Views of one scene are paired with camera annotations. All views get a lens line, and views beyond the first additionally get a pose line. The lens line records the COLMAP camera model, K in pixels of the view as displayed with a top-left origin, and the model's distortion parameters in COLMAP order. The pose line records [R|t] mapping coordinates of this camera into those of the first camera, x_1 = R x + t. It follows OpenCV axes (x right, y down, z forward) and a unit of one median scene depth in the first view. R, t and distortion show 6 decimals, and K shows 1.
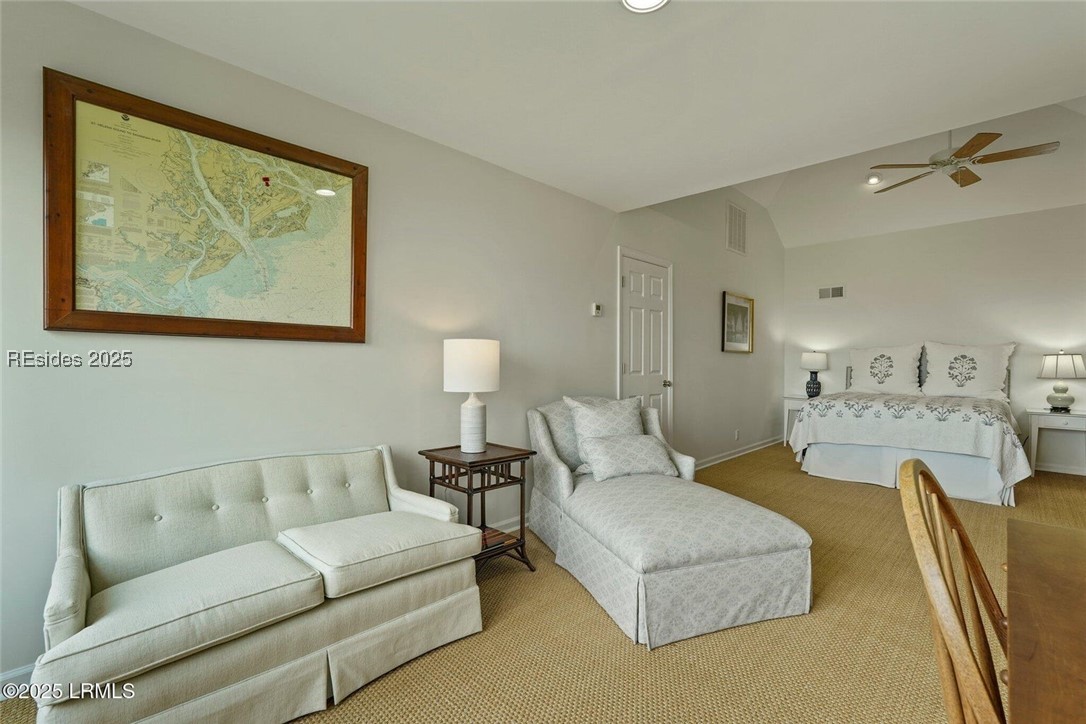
lens RADIAL K [[484.9, 0, 538.9], [0, 484.9, 370.5], [0, 0, 1]] dist [-0.014508, 0.007276]
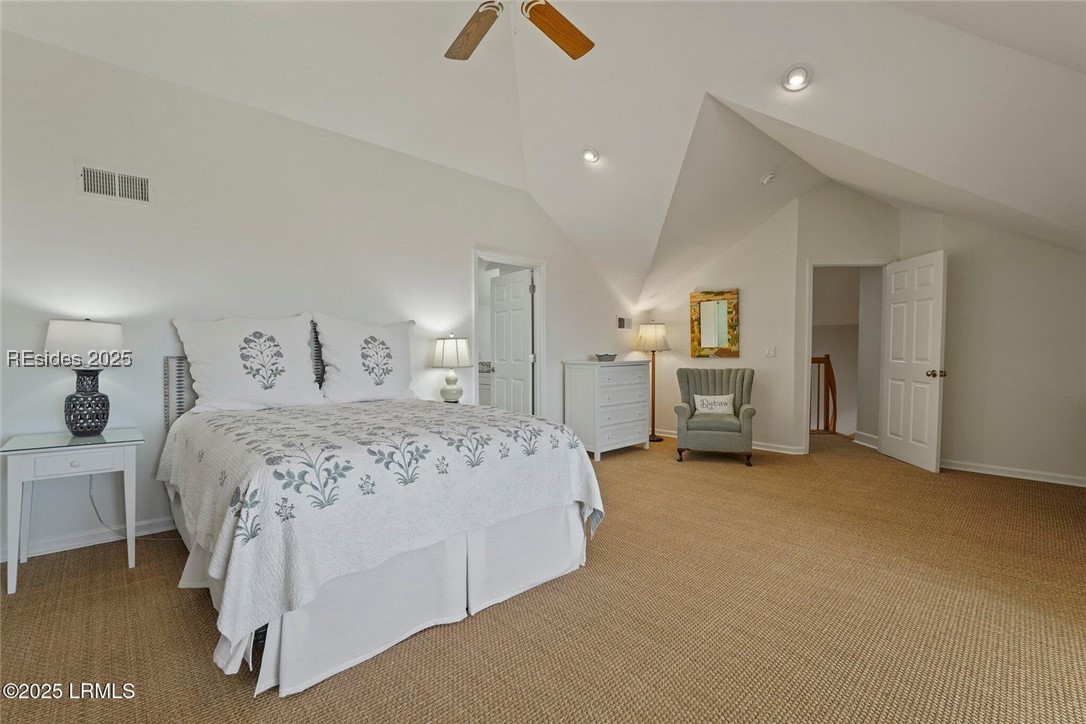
lens RADIAL K [[484.9, 0, 543.5], [0, 484.9, 360.2], [0, 0, 1]] dist [-0.014508, 0.007276]
pose [[0.047824, -0.019666, 0.998662, 0.247872], [0.019100, 0.999641, 0.018771, -0.007941], [-0.998673, 0.018177, 0.048182, 0.782776]]
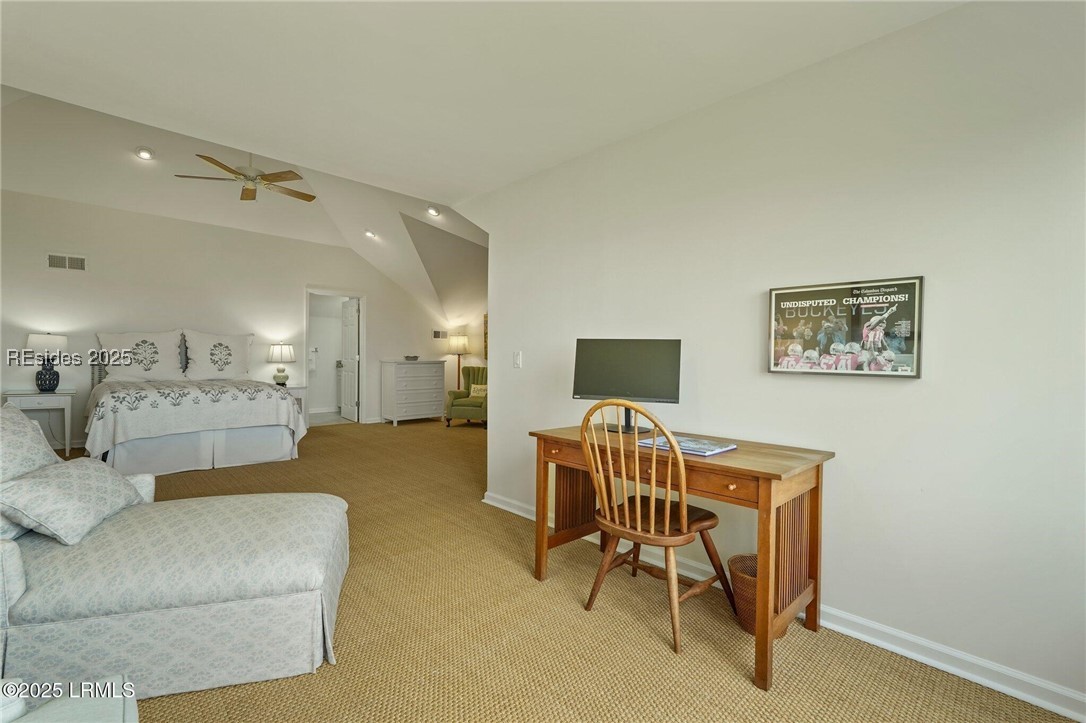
lens RADIAL K [[484.9, 0, 544.0], [0, 484.9, 359.1], [0, 0, 1]] dist [-0.014508, 0.007276]
pose [[0.031249, -0.010758, 0.999454, -0.249247], [0.002965, 0.999939, 0.010670, -0.004086], [-0.999507, 0.002629, 0.031279, 0.211495]]
